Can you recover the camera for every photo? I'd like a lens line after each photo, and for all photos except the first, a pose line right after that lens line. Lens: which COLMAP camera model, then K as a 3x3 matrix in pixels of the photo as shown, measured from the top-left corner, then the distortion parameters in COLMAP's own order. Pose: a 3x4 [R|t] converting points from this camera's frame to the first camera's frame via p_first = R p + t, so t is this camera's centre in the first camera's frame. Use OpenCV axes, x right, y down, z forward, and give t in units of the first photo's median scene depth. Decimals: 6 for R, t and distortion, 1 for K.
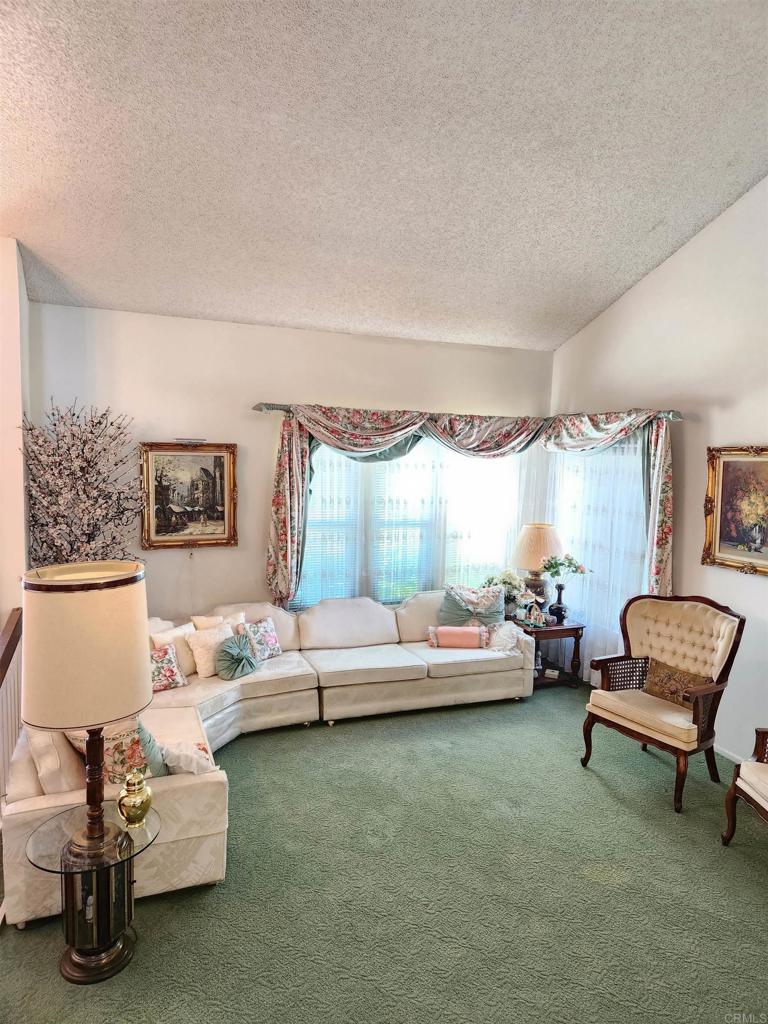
lens RADIAL K [[682.7, 0, 379.1], [0, 682.7, 507.8], [0, 0, 1]] dist [0.046438, -0.016159]
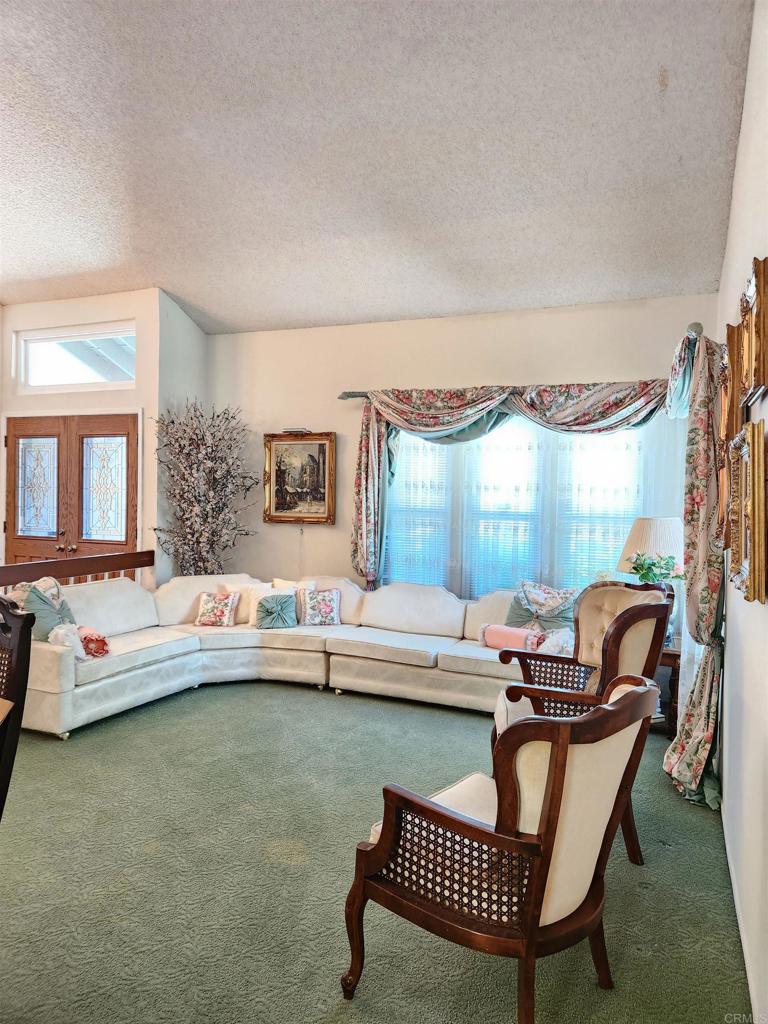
lens RADIAL K [[682.7, 0, 380.4], [0, 682.7, 511.3], [0, 0, 1]] dist [0.046438, -0.016159]
pose [[0.707721, 0.001940, -0.706490, 0.628267], [-0.072951, 0.994852, -0.070346, 0.107199], [0.702716, 0.101324, 0.704219, 0.283429]]
